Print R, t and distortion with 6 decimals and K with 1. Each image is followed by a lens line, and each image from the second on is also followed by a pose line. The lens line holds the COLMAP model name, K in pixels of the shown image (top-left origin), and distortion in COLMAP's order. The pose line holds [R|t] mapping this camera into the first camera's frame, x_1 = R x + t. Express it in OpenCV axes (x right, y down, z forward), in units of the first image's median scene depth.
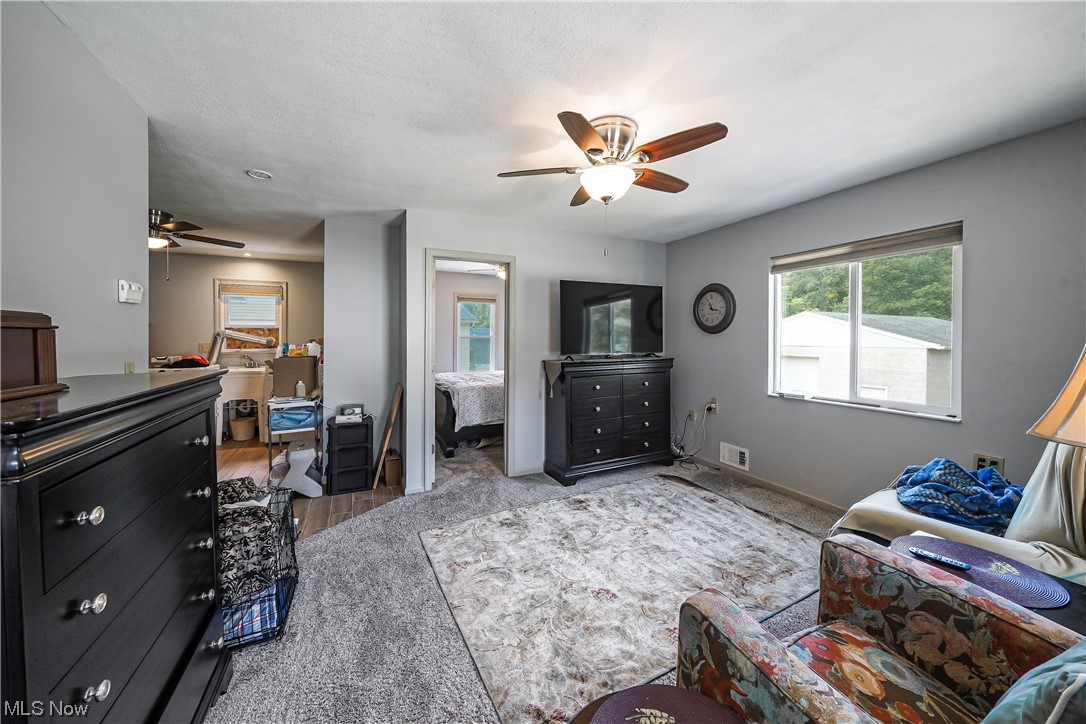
lens RADIAL K [[378.6, 0, 542.1], [0, 378.6, 340.0], [0, 0, 1]] dist [-0.000007, 0.000011]
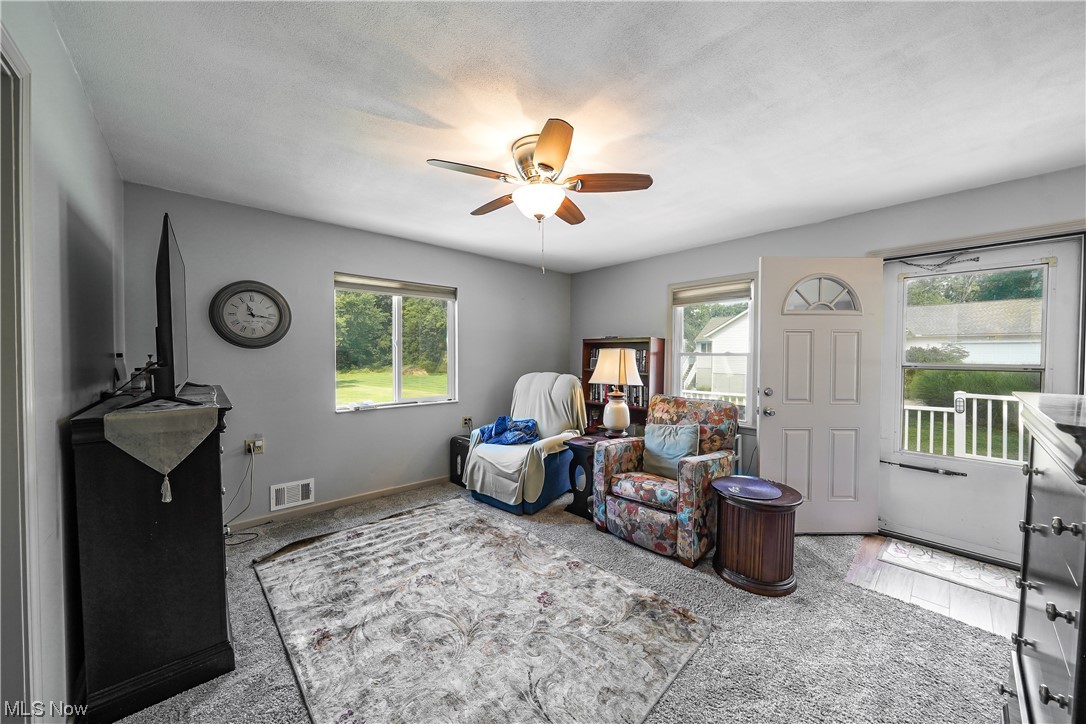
lens RADIAL K [[377.8, 0, 543.0], [0, 377.8, 362.0], [0, 0, 1]] dist [0.000091, 0.000014]
pose [[-0.270390, -0.021036, 0.962521, -0.518426], [0.002571, 0.999742, 0.022572, -0.005995], [-0.962747, 0.008578, -0.270266, 0.800968]]
